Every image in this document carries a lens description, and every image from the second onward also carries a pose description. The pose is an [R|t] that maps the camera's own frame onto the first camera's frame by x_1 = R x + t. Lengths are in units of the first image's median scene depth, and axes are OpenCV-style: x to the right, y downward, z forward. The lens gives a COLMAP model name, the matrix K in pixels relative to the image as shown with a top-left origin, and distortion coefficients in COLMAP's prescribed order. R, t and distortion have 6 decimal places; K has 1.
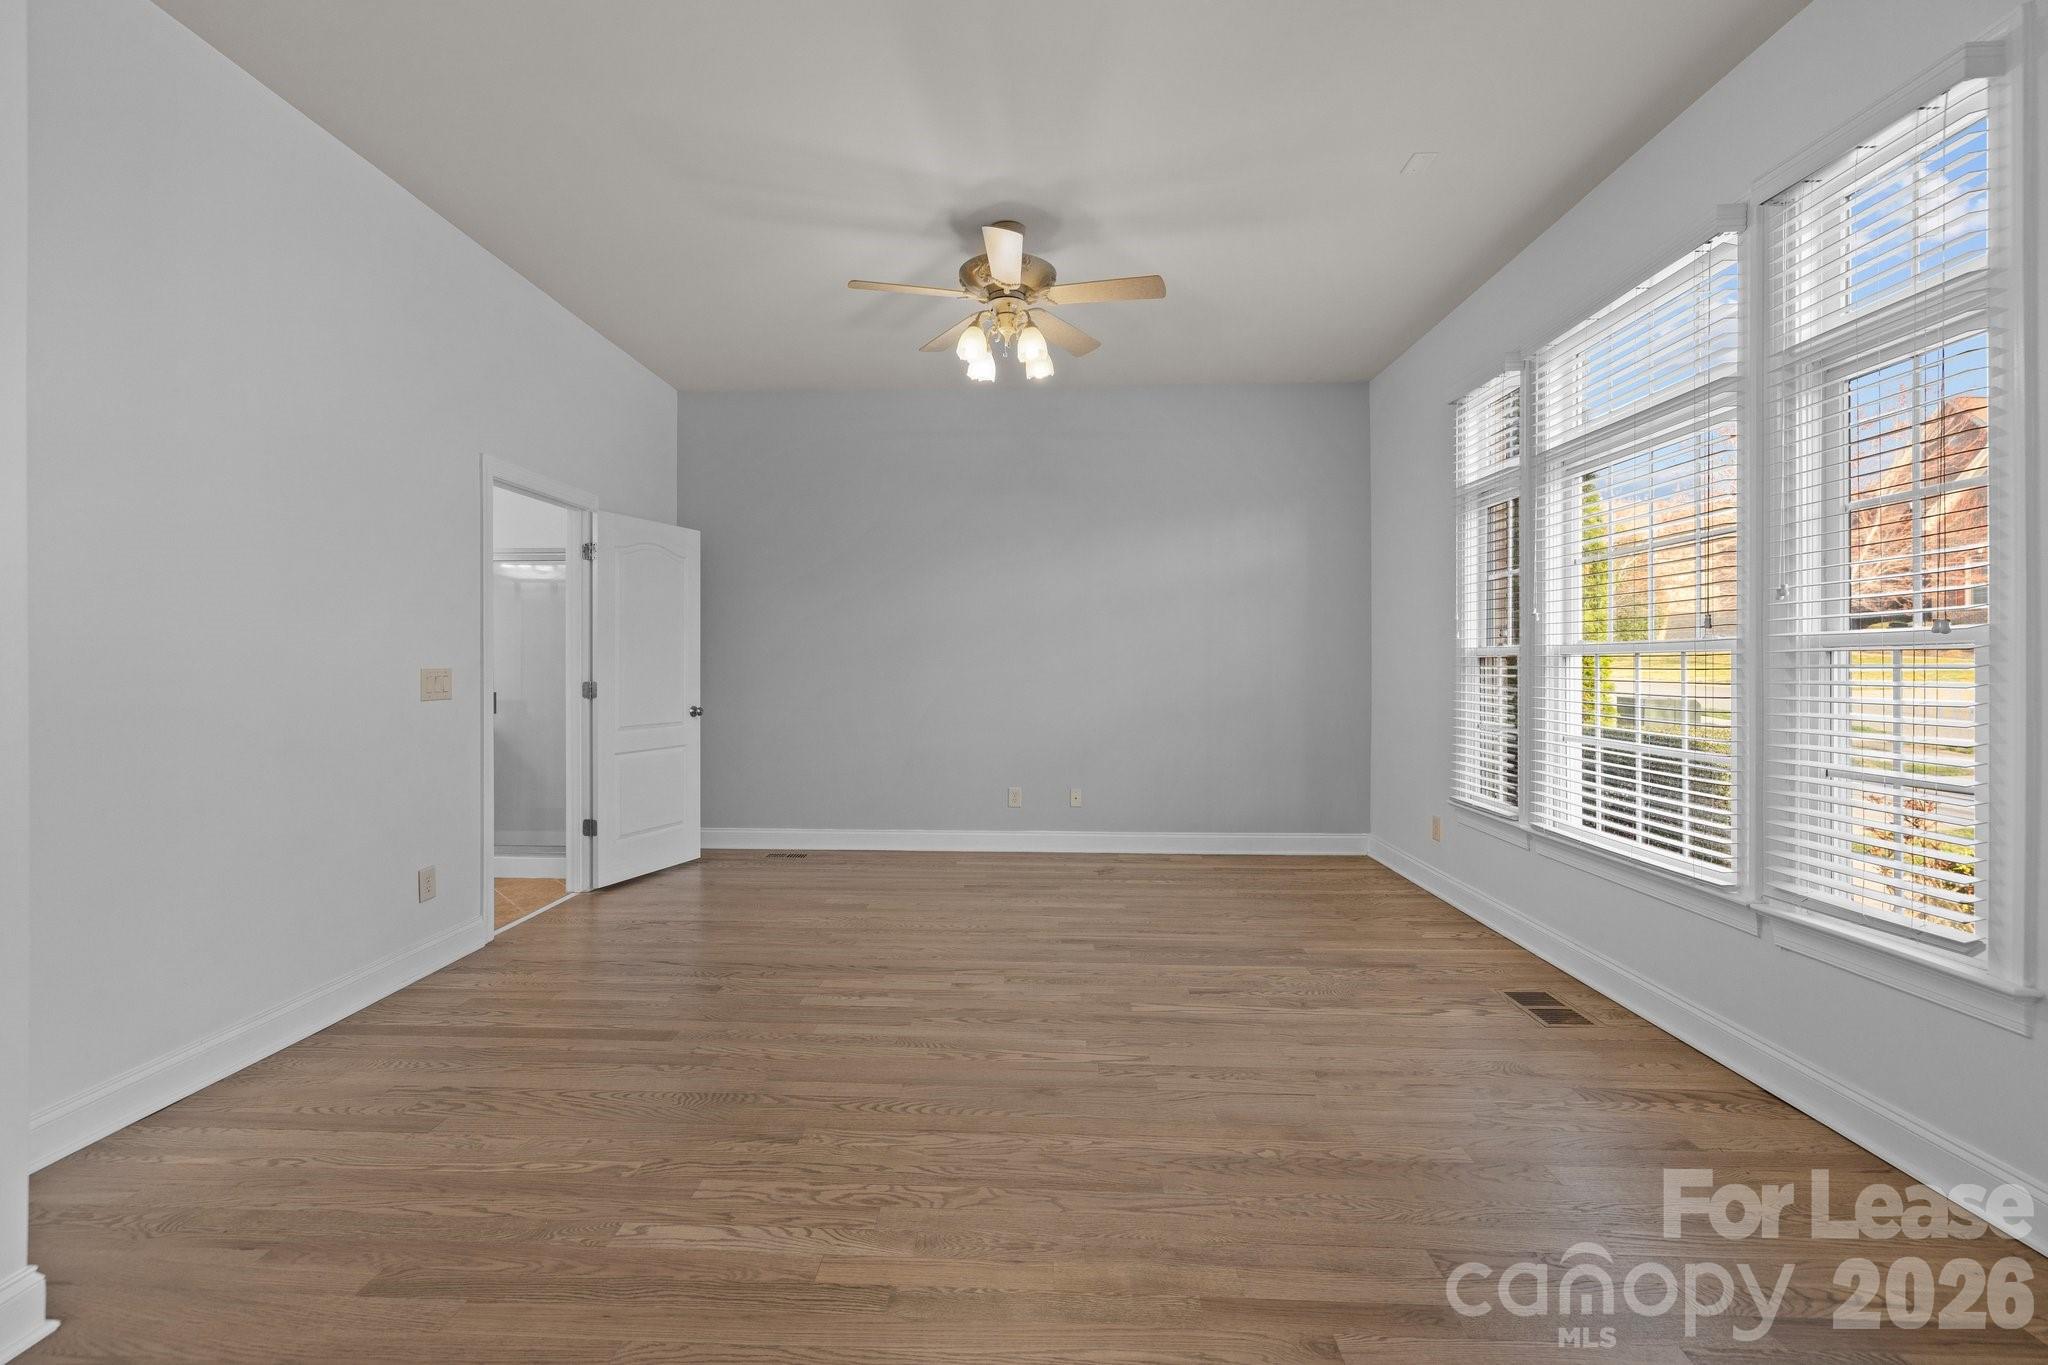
lens RADIAL K [[872.6, 0, 1009.7], [0, 872.6, 672.7], [0, 0, 1]] dist [-0.000211, -0.000142]
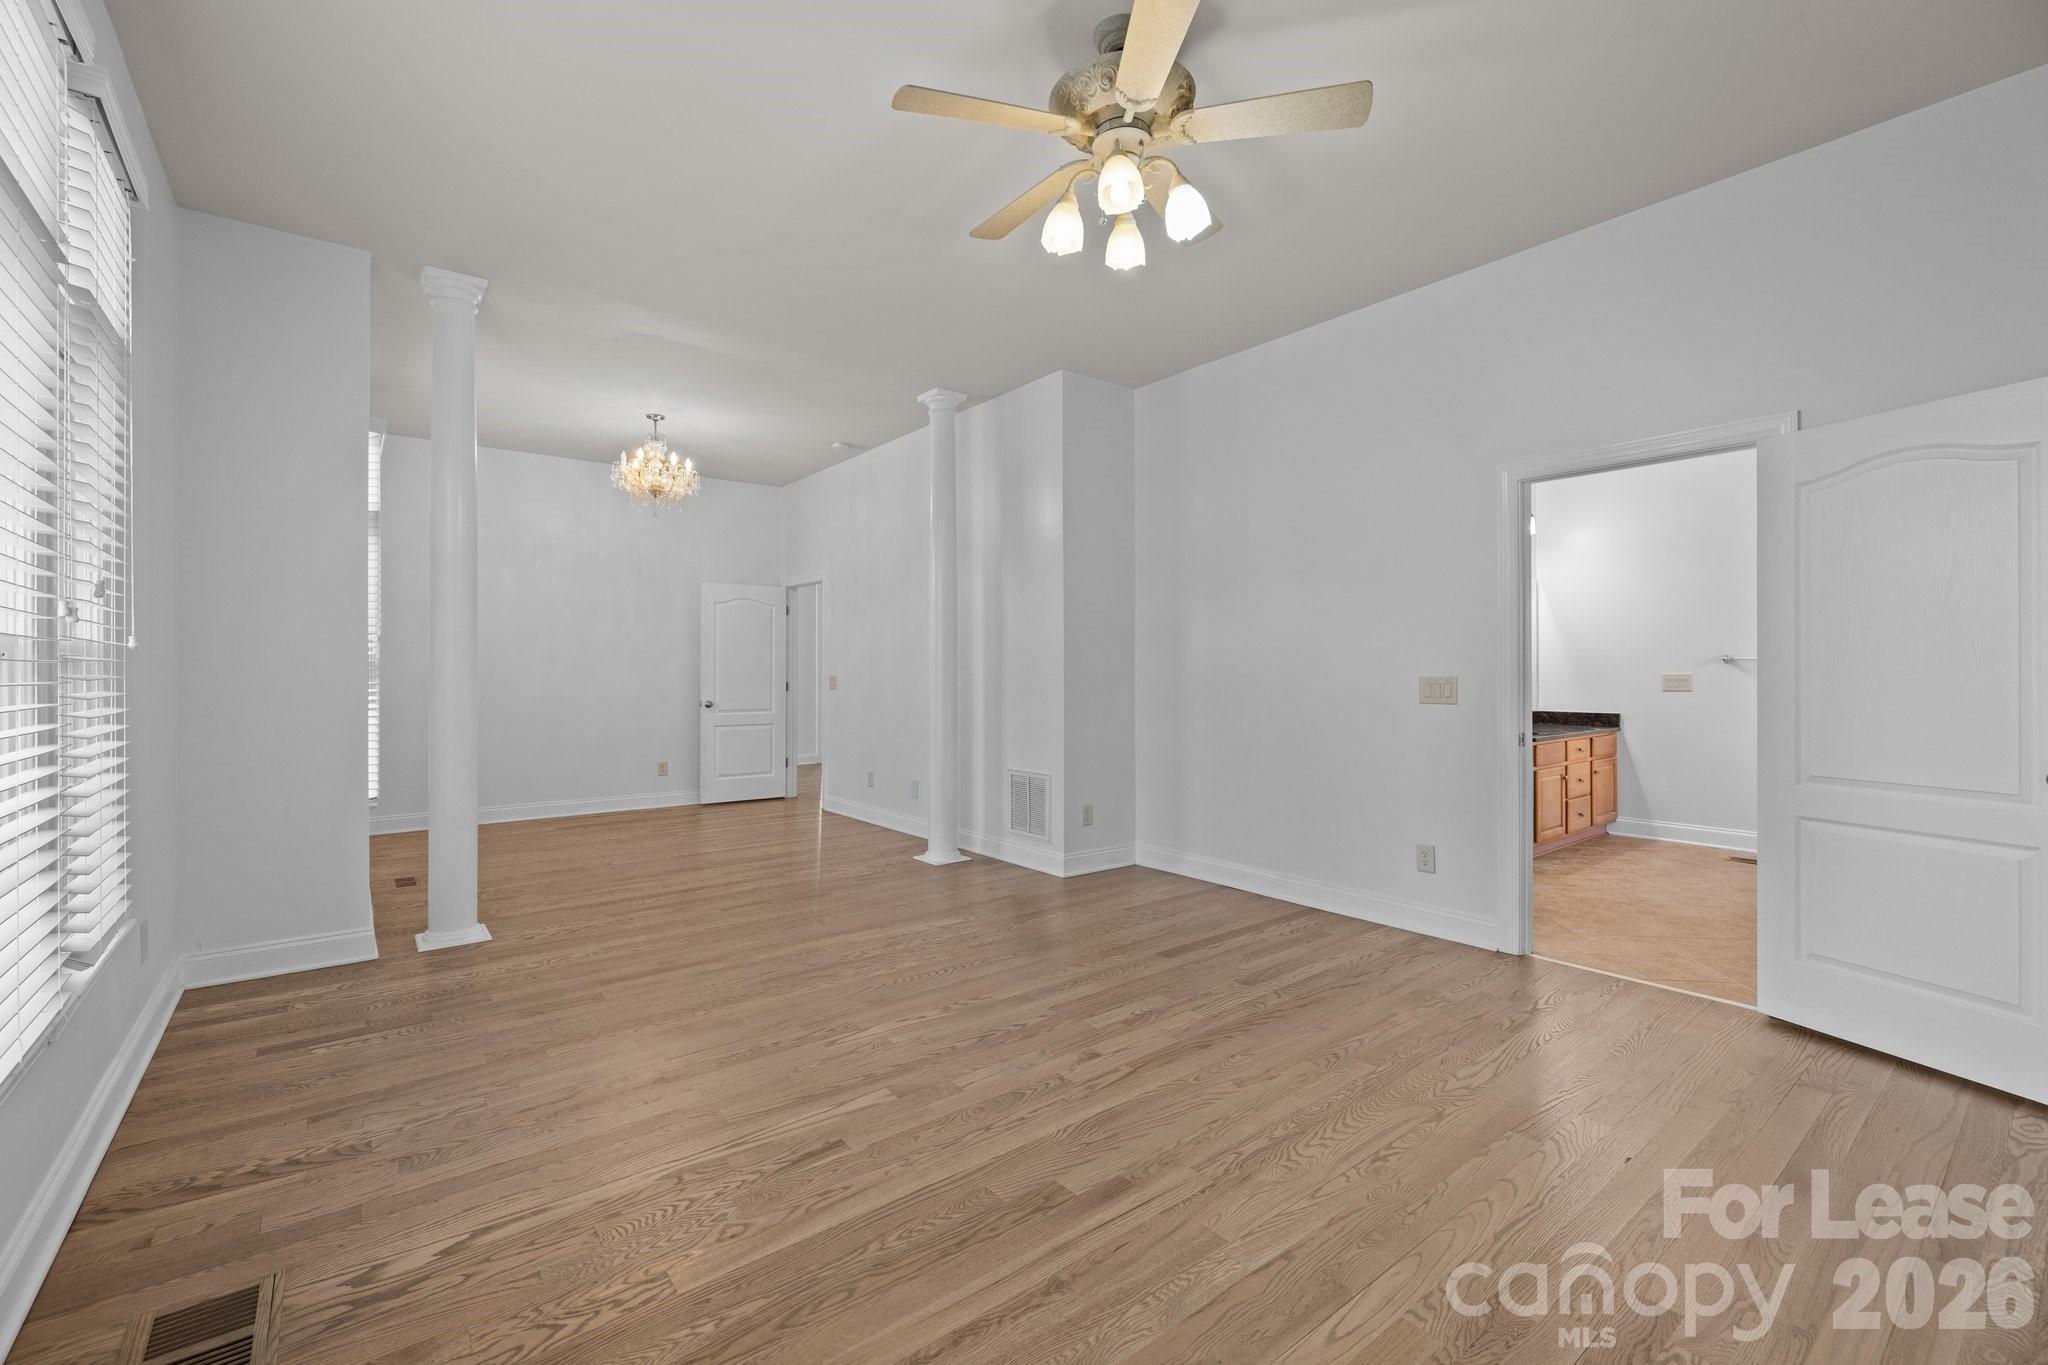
lens RADIAL K [[872.6, 0, 1008.8], [0, 872.6, 674.8], [0, 0, 1]] dist [-0.000211, -0.000142]
pose [[-0.766829, 0.002659, -0.641847, 0.600696], [-0.004935, 0.999937, 0.010038, -0.019017], [0.641833, 0.010865, -0.766767, 1.756565]]
